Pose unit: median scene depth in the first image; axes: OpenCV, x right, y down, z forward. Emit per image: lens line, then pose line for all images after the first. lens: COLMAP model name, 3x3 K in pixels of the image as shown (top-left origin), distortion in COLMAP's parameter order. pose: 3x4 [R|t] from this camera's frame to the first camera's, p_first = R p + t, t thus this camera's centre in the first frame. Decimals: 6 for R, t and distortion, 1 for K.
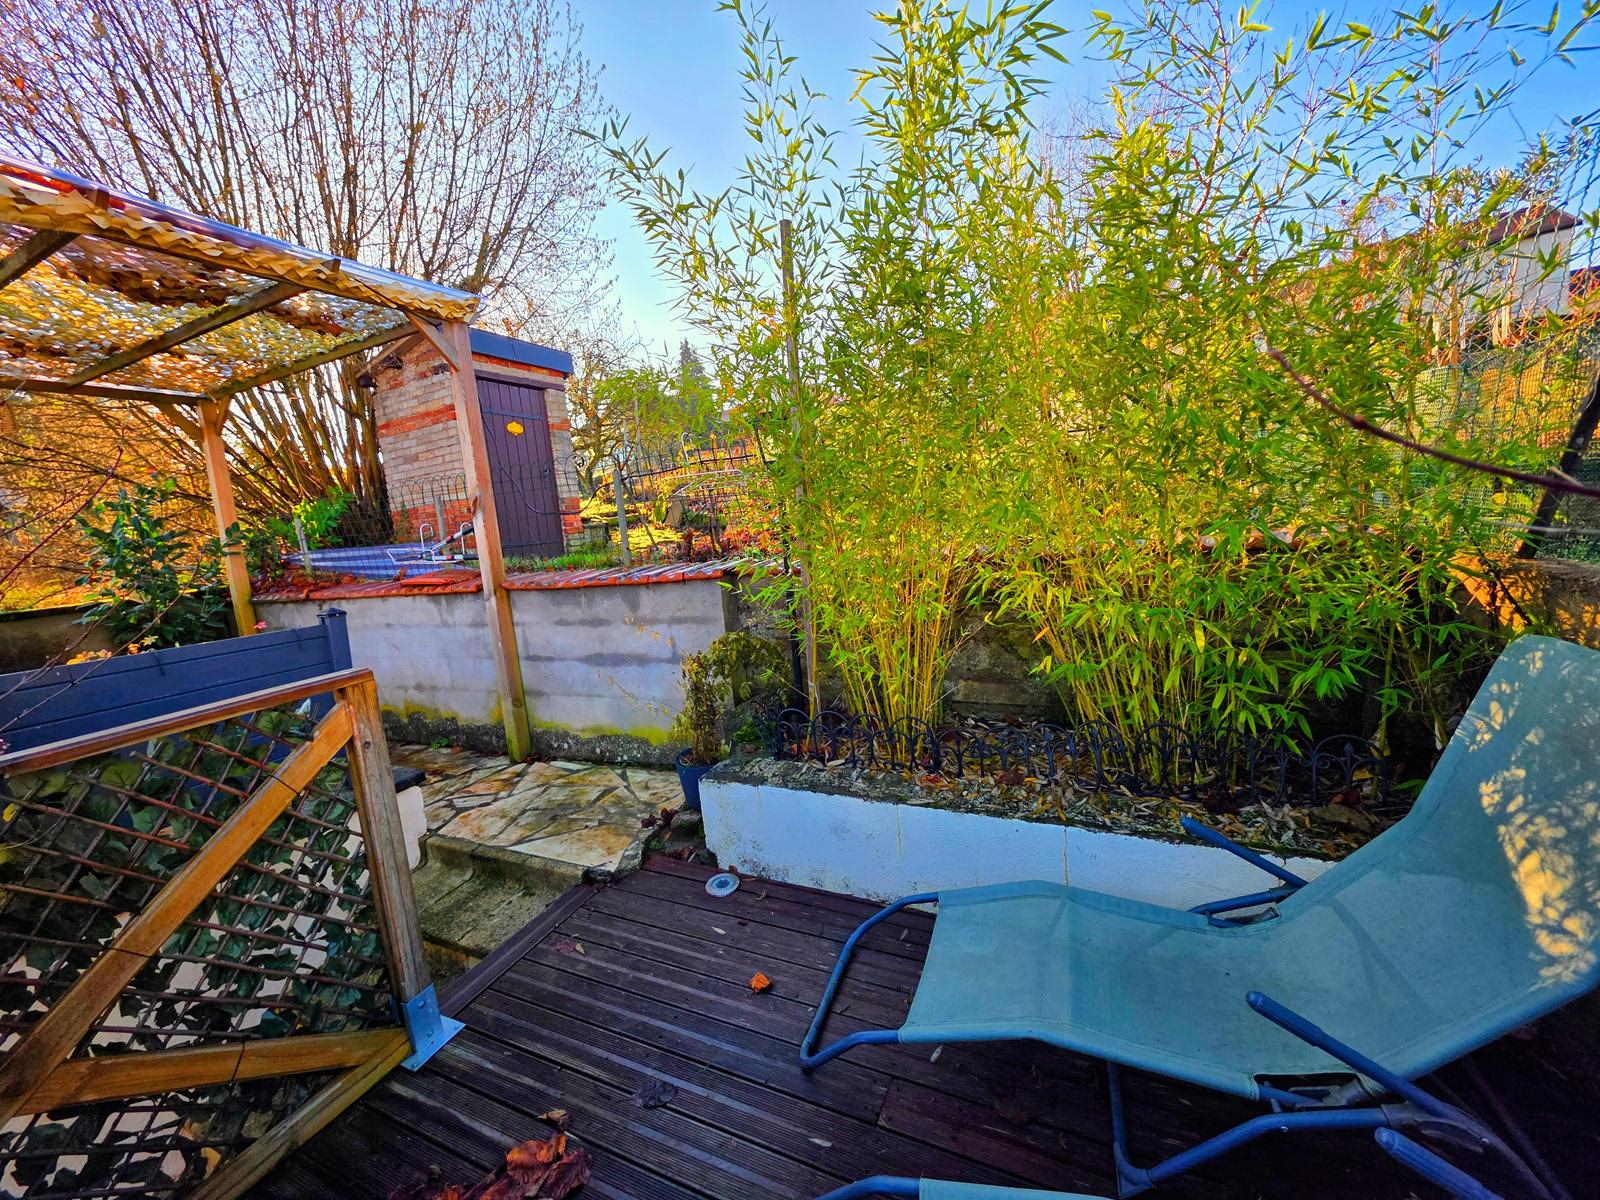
lens RADIAL K [[641.9, 0, 797.2], [0, 641.9, 596.6], [0, 0, 1]] dist [-0.001260, 0.000291]
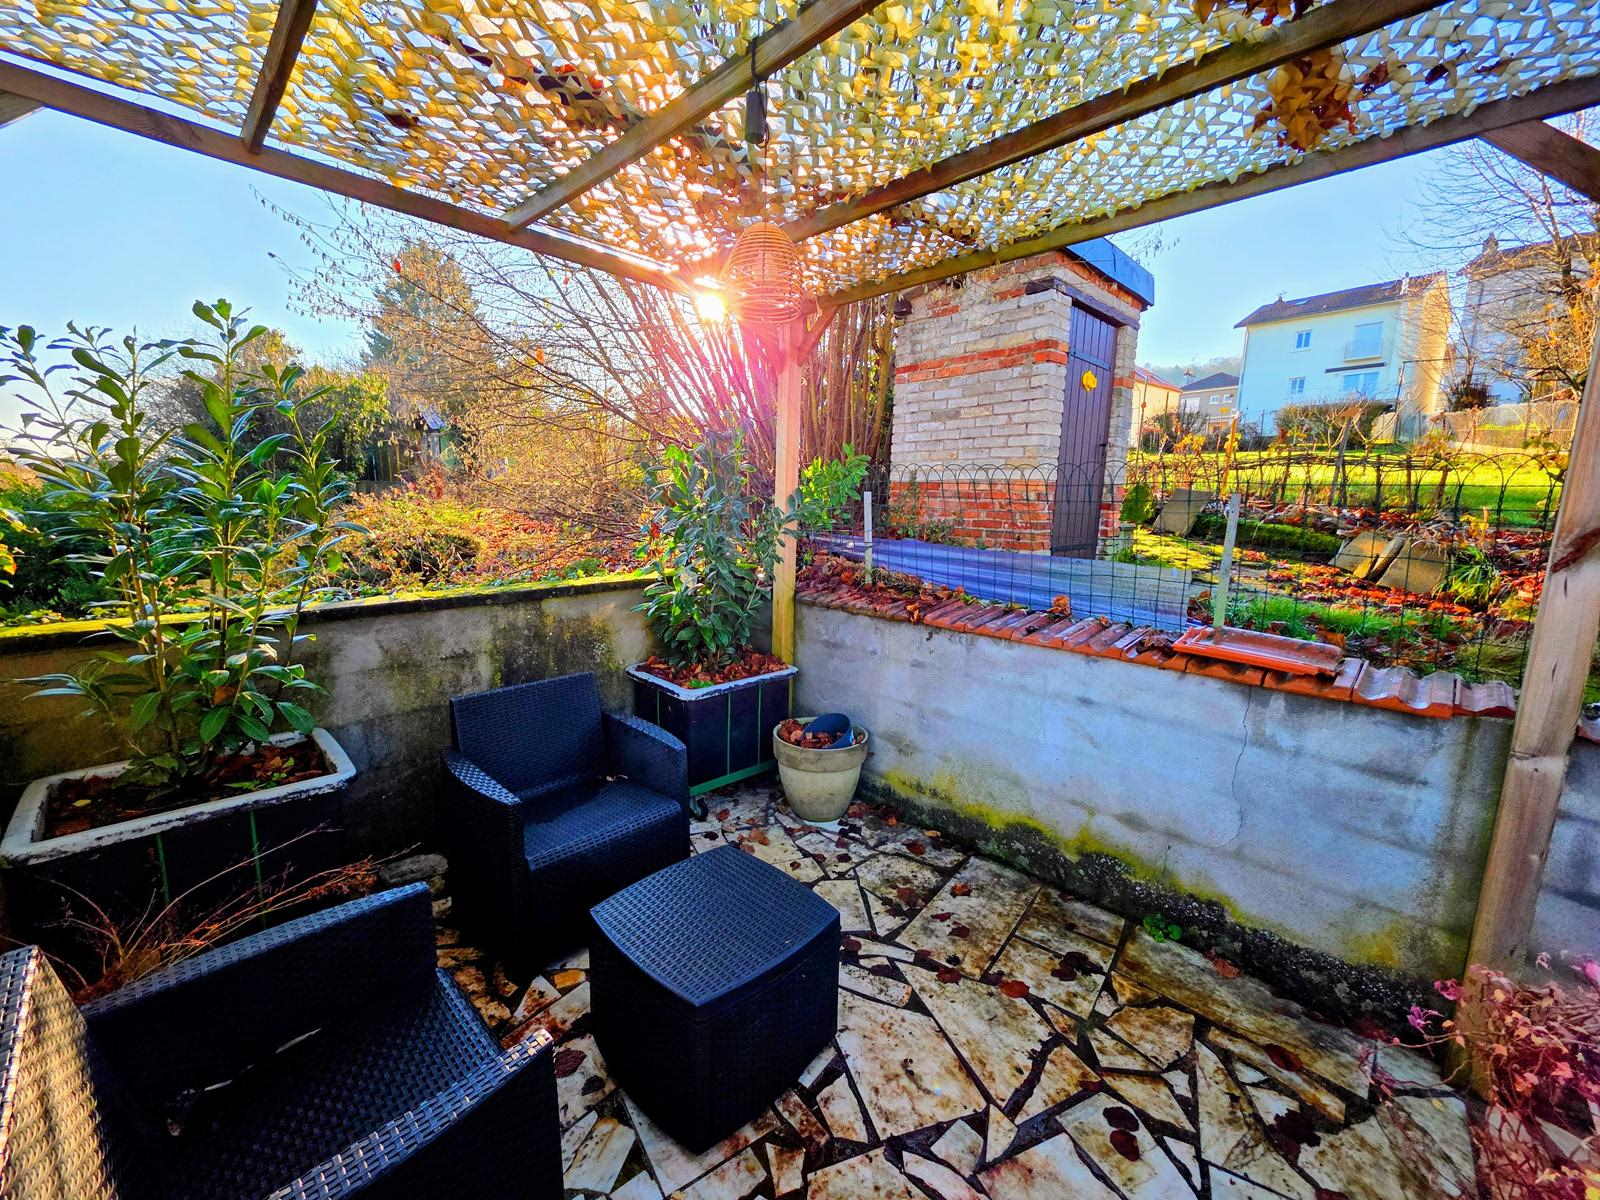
lens RADIAL K [[641.9, 0, 797.2], [0, 641.9, 596.6], [0, 0, 1]] dist [-0.001260, 0.000291]
pose [[0.935018, 0.156993, -0.317955, -0.601925], [-0.142189, 0.987403, 0.069403, -0.045399], [0.324846, -0.019683, 0.945562, 0.305129]]
